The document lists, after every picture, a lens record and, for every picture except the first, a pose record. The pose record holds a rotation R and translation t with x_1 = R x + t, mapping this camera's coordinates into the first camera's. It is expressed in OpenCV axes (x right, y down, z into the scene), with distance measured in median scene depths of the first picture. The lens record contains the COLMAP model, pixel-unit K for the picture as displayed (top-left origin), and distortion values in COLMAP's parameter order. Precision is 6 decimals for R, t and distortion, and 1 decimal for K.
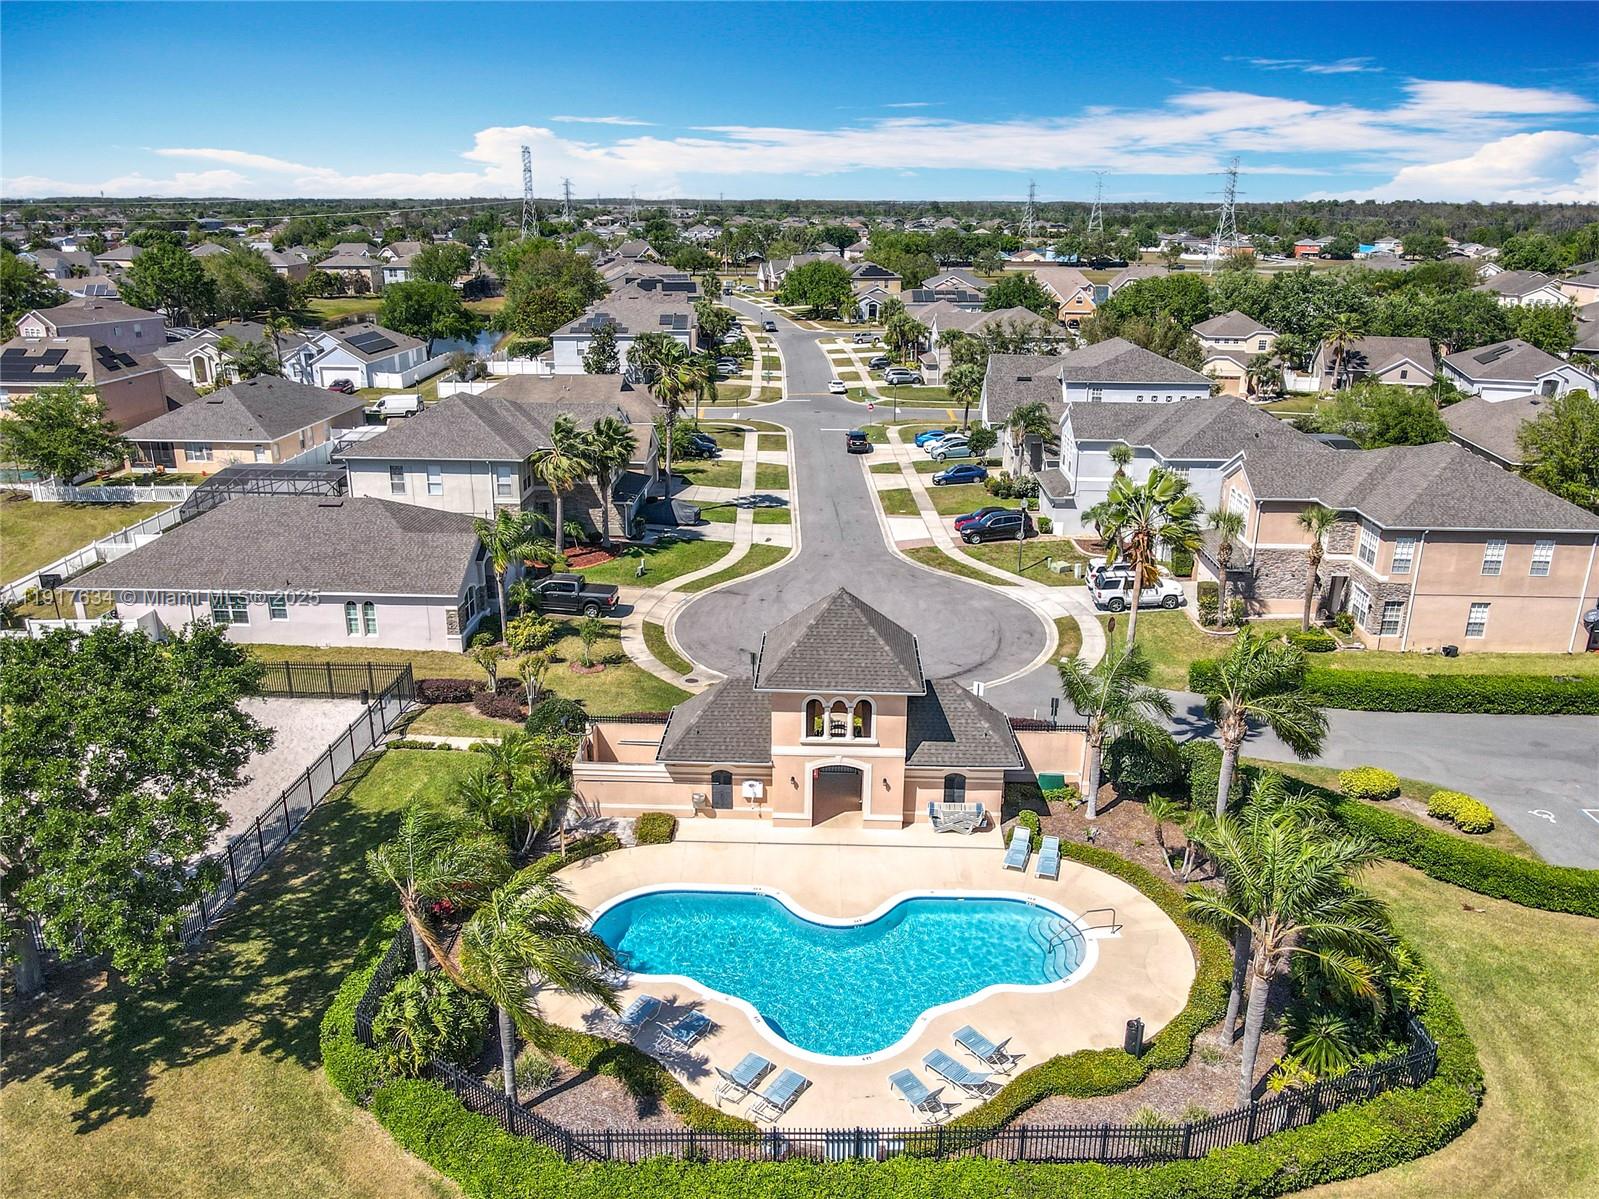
lens RADIAL K [[1135.6, 0, 799.5], [0, 1135.6, 599.5], [0, 0, 1]] dist [-0.028705, 0.005820]
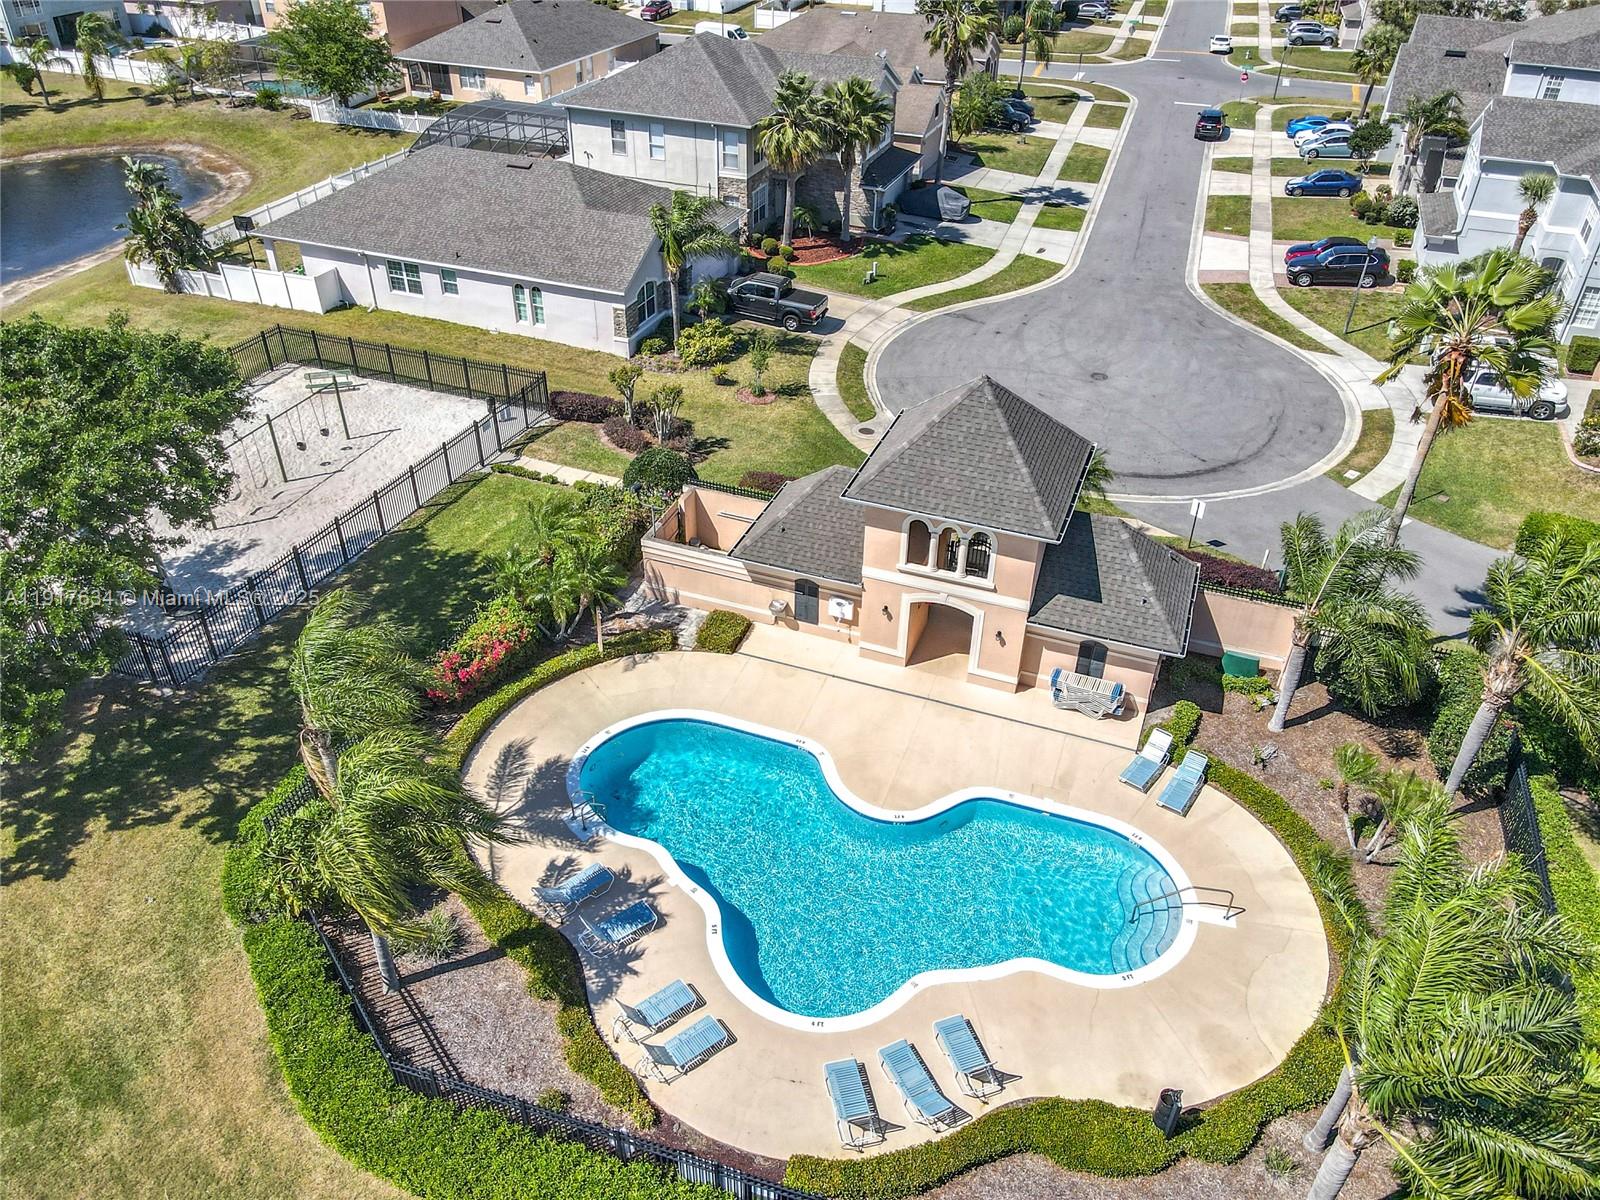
lens RADIAL K [[1148.6, 0, 795.8], [0, 1148.6, 596.1], [0, 0, 1]] dist [0.000443, 0.007433]
pose [[0.948506, 0.188520, -0.254551, 0.090847], [-0.111065, 0.950527, 0.290109, -0.051348], [0.296649, -0.246899, 0.922519, 0.154537]]
